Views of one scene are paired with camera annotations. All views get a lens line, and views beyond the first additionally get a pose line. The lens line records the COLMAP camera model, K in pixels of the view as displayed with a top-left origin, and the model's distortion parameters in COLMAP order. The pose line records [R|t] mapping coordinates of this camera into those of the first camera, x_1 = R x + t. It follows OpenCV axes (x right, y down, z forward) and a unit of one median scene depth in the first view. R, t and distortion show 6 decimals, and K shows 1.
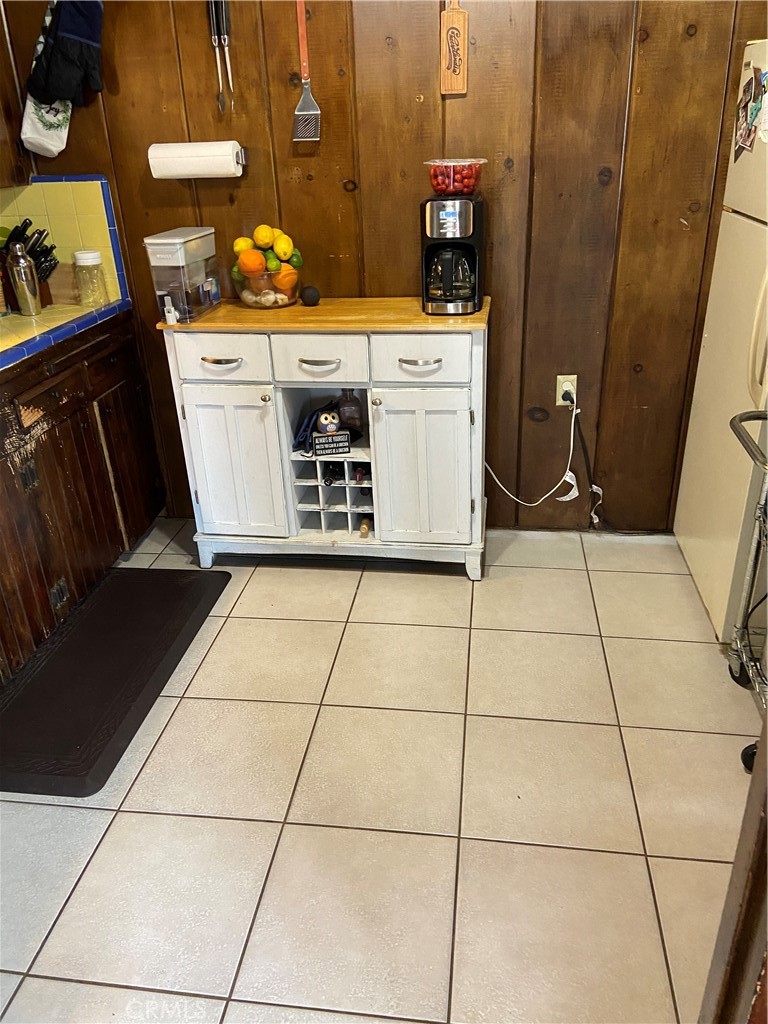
lens RADIAL K [[782.7, 0, 389.4], [0, 782.7, 512.5], [0, 0, 1]] dist [0.097763, -0.113329]
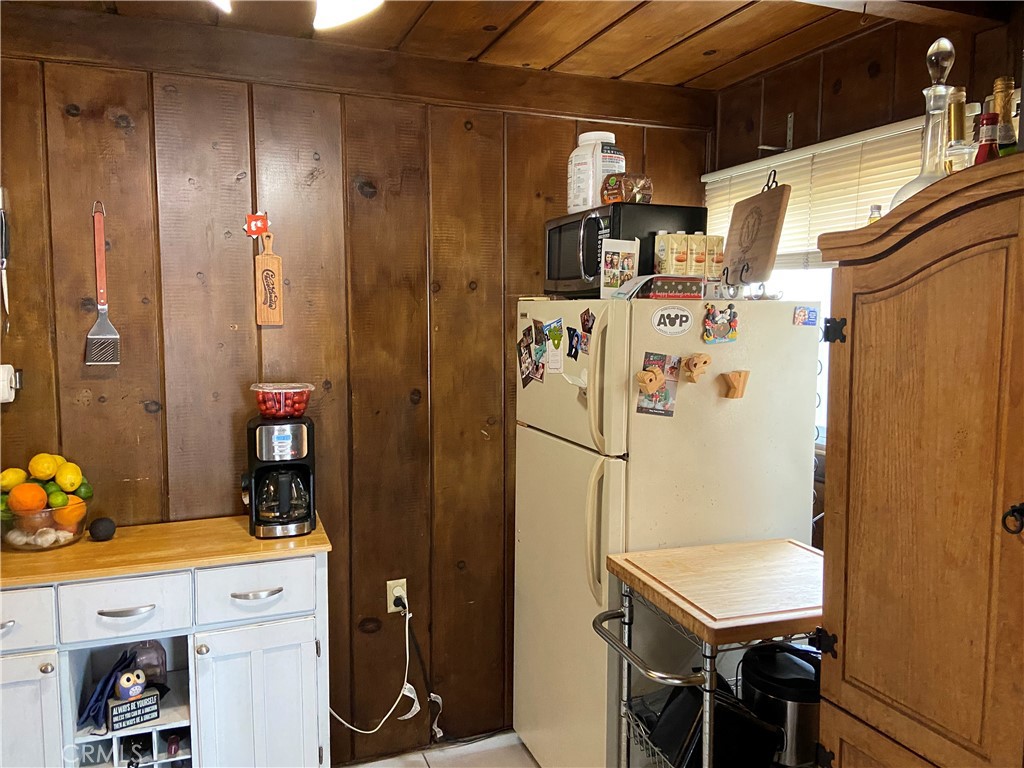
lens RADIAL K [[782.7, 0, 513.7], [0, 782.7, 375.6], [0, 0, 1]] dist [0.097763, -0.113329]
pose [[0.874999, -0.001014, 0.484124, -0.133604], [0.175890, 0.932330, -0.315948, -0.083996], [-0.451043, 0.361606, 0.815967, 0.048518]]
